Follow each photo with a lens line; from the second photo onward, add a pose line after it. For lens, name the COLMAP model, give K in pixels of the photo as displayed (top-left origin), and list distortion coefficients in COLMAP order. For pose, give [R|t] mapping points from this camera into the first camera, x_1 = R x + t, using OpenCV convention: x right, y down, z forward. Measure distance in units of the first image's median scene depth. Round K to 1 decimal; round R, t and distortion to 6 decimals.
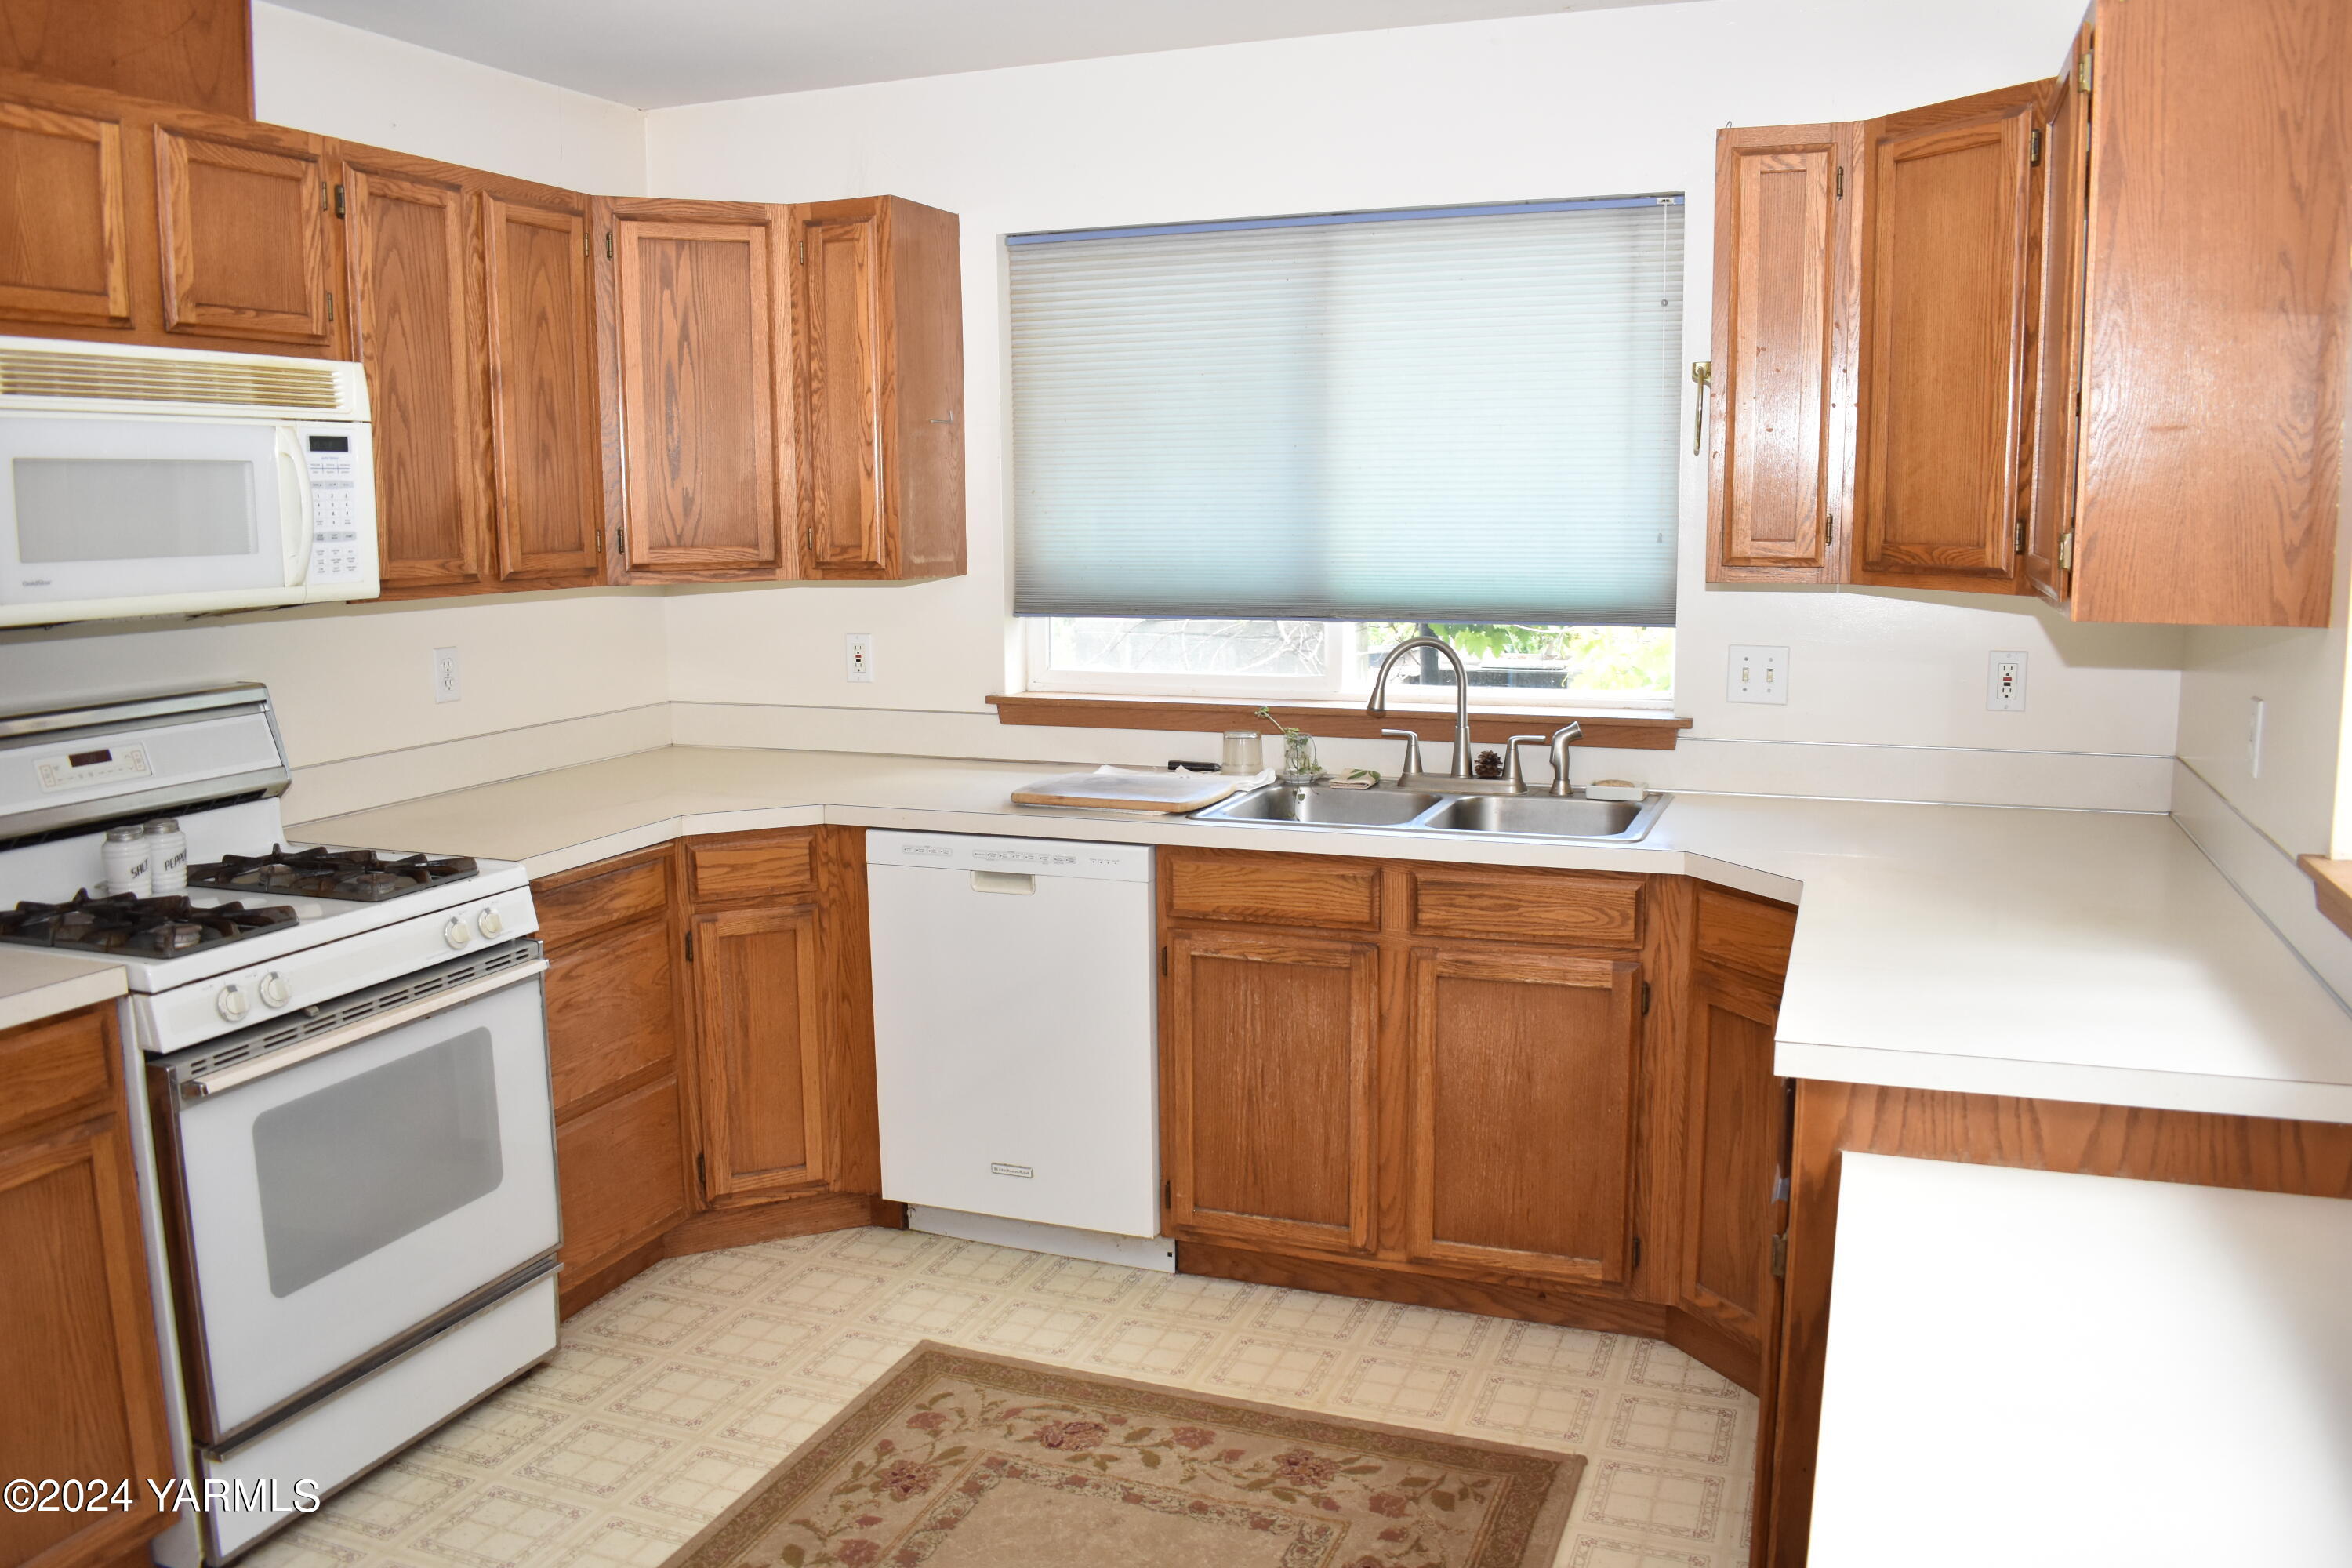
lens RADIAL K [[1822.4, 0, 1175.0], [0, 1822.4, 793.0], [0, 0, 1]] dist [-0.093588, 0.000062]
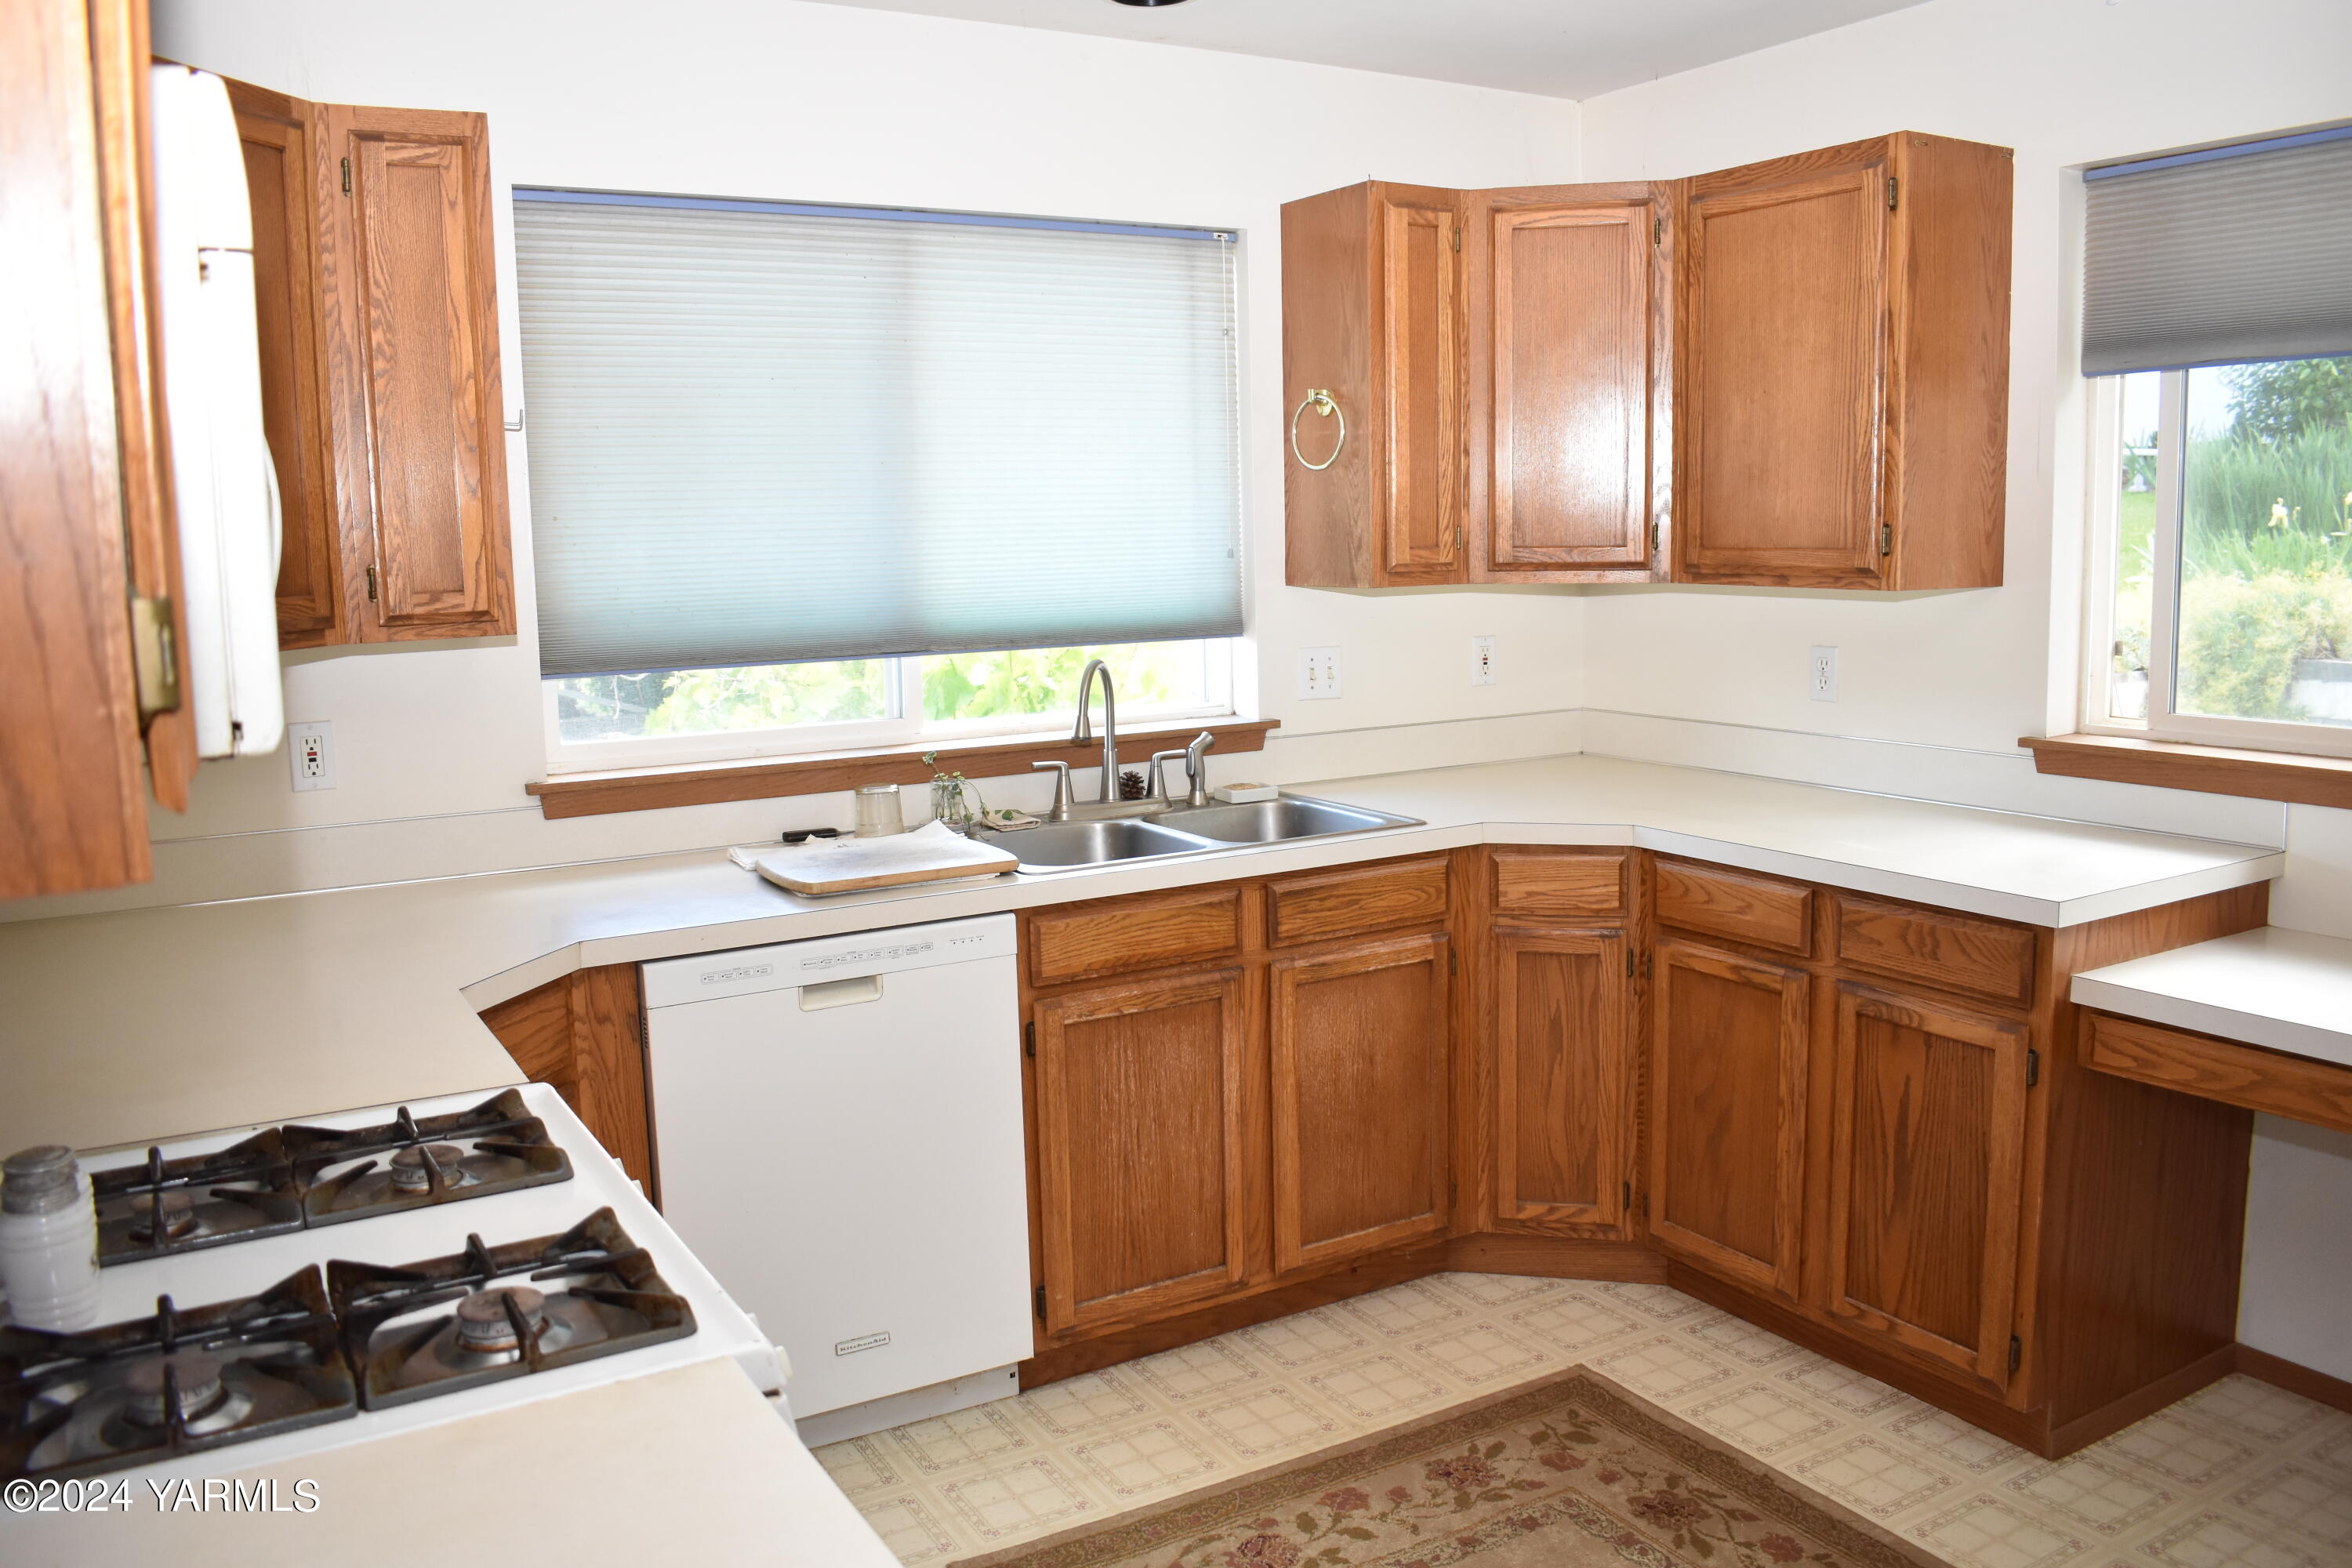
lens RADIAL K [[1822.4, 0, 1175.0], [0, 1822.4, 793.0], [0, 0, 1]] dist [-0.093588, 0.000062]
pose [[0.626089, -0.117324, 0.770875, -0.633944], [0.140535, 0.989405, 0.036443, -0.048453], [-0.766983, 0.085518, 0.635943, 0.382518]]
